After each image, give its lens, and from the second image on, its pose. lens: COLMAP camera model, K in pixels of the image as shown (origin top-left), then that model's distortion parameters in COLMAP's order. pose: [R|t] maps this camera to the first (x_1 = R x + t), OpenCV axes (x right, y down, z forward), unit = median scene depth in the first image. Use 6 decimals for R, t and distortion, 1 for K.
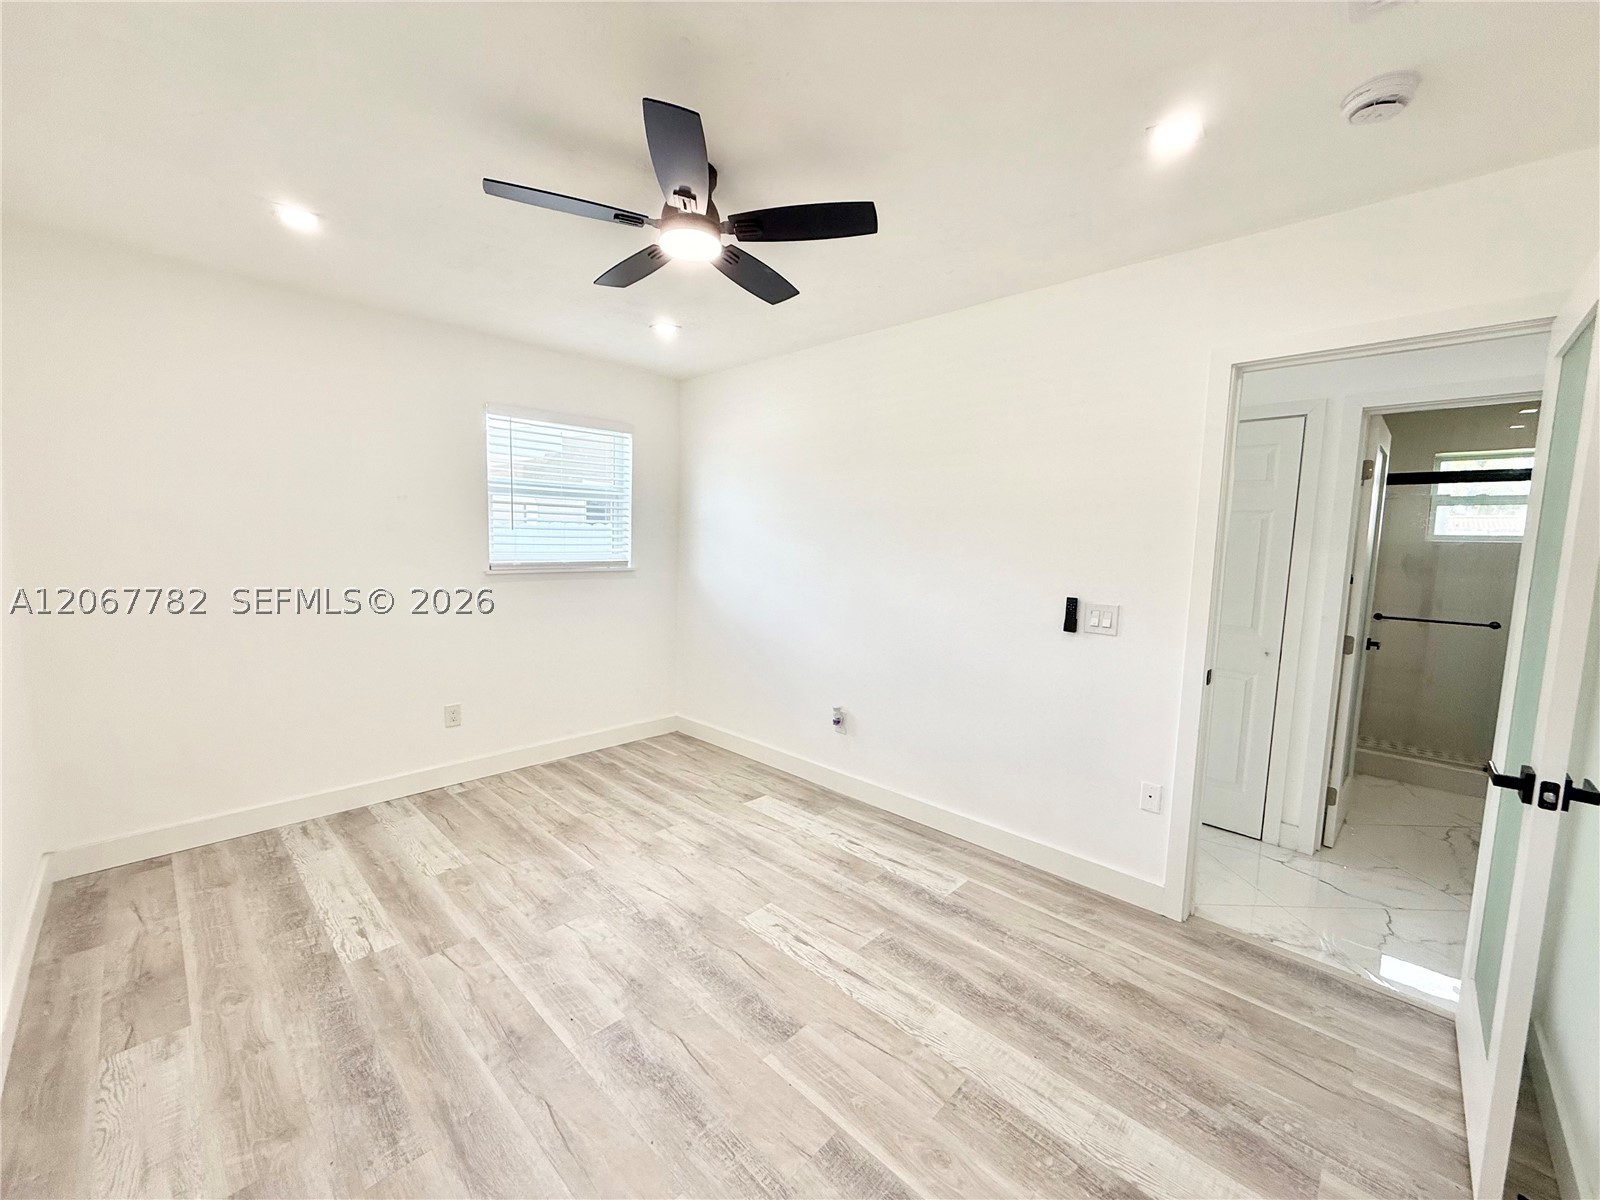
lens RADIAL K [[635.5, 0, 802.0], [0, 635.5, 605.2], [0, 0, 1]] dist [0.001328, -0.000227]
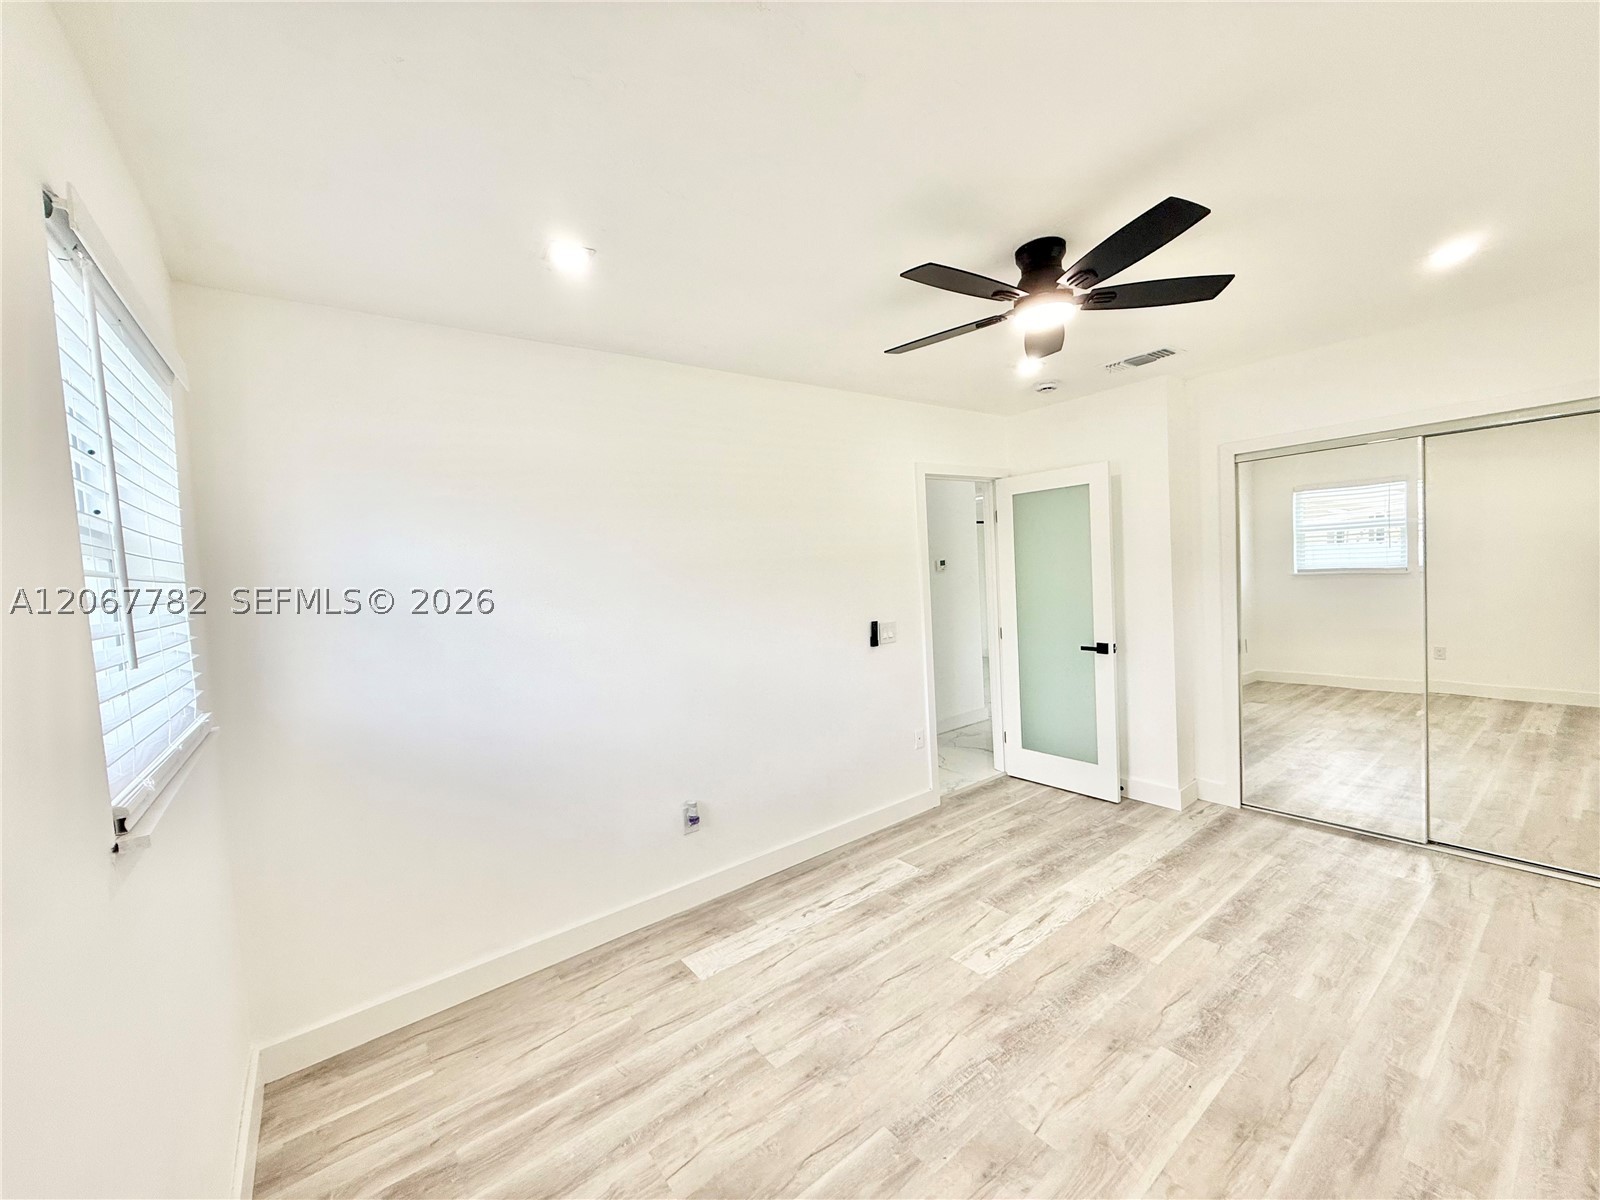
lens RADIAL K [[635.5, 0, 795.7], [0, 635.5, 600.8], [0, 0, 1]] dist [0.001328, -0.000227]
pose [[0.155463, -0.084067, 0.984258, -1.087499], [0.163925, 0.984754, 0.058218, -0.187174], [-0.974146, 0.152293, 0.166874, 1.058658]]
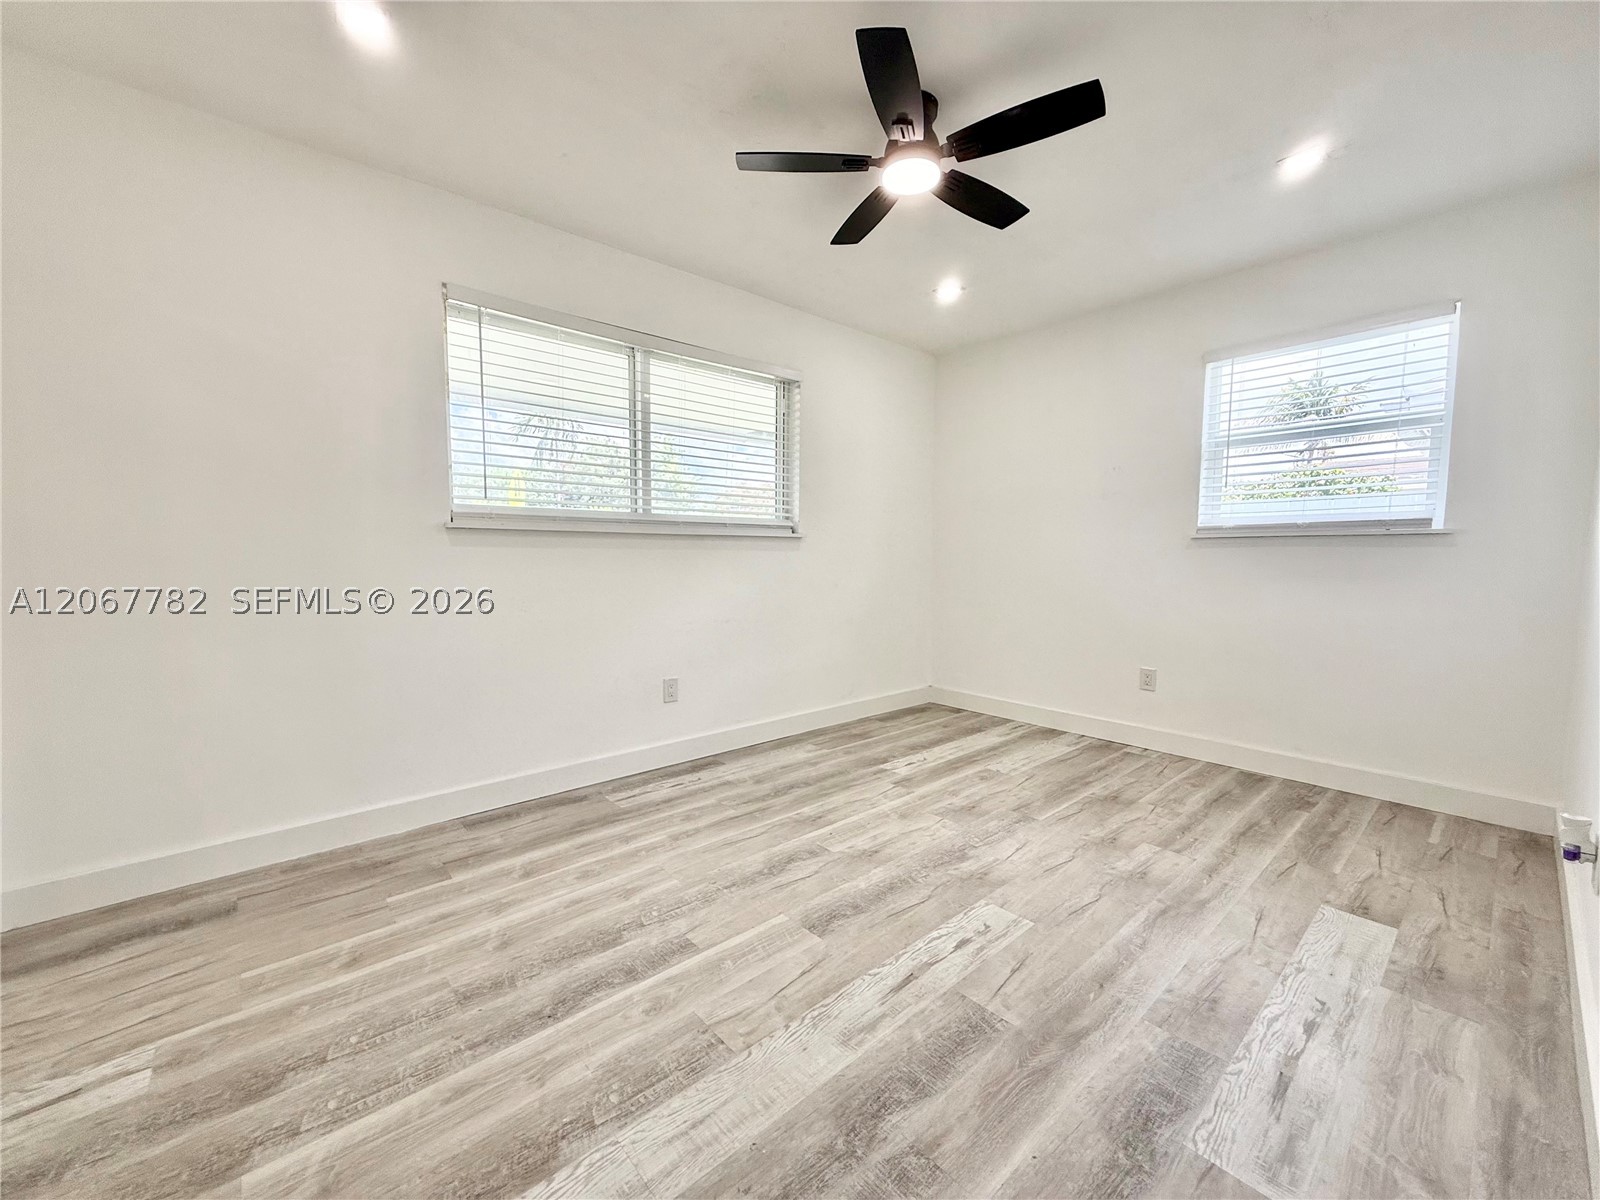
lens RADIAL K [[635.5, 0, 796.3], [0, 635.5, 596.1], [0, 0, 1]] dist [0.001328, -0.000227]
pose [[-0.086539, 0.042892, -0.995325, 0.767970], [-0.106989, 0.992895, 0.052090, 0.076504], [0.990487, 0.110996, -0.081335, 0.792016]]
